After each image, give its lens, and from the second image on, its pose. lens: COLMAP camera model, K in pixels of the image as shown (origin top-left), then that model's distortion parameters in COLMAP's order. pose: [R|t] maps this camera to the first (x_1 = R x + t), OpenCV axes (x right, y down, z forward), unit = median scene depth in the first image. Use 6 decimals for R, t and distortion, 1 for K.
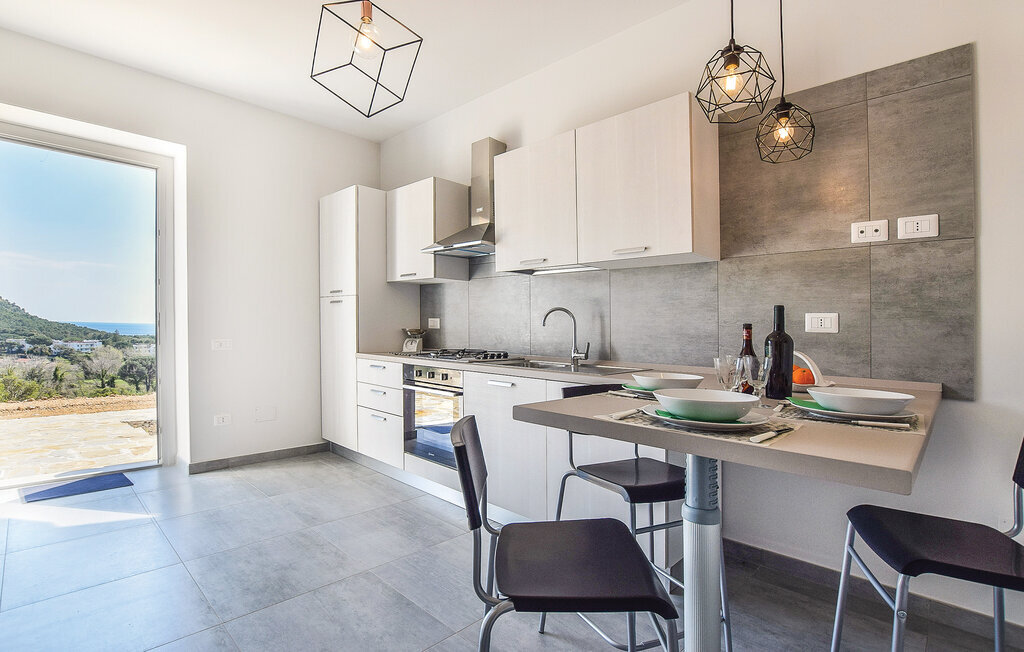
lens RADIAL K [[469.0, 0, 510.9], [0, 469.0, 324.4], [0, 0, 1]] dist [-0.015379, 0.000006]
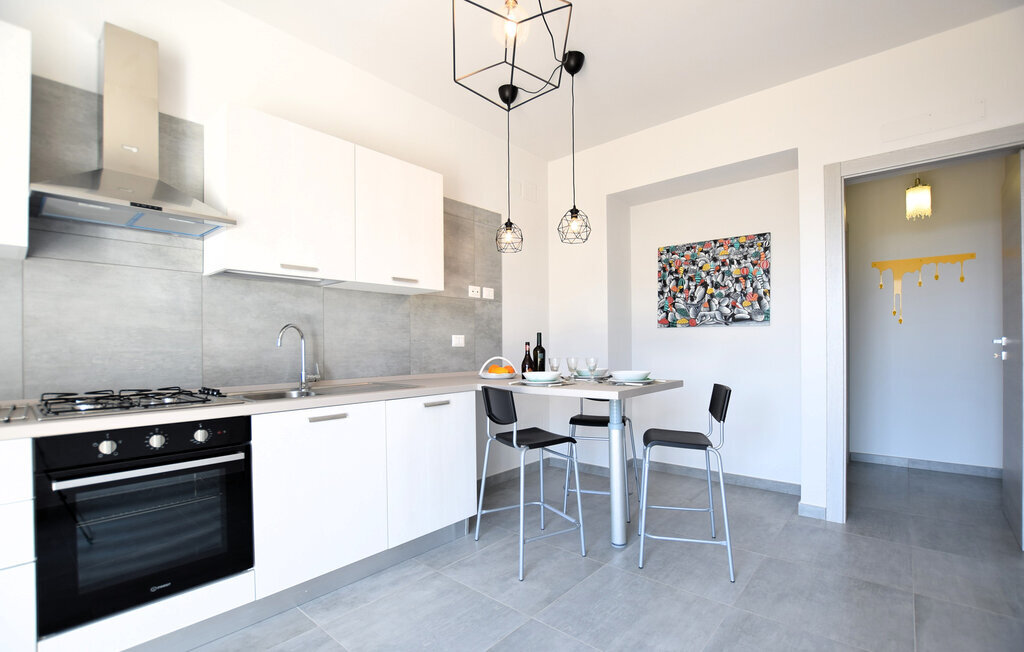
lens RADIAL K [[469.0, 0, 510.4], [0, 469.0, 334.7], [0, 0, 1]] dist [-0.015379, 0.000006]
pose [[-0.056303, 0.005186, 0.998400, -1.096820], [0.001504, 0.999986, -0.005110, -0.017297], [-0.998413, 0.001214, -0.056310, 0.947505]]
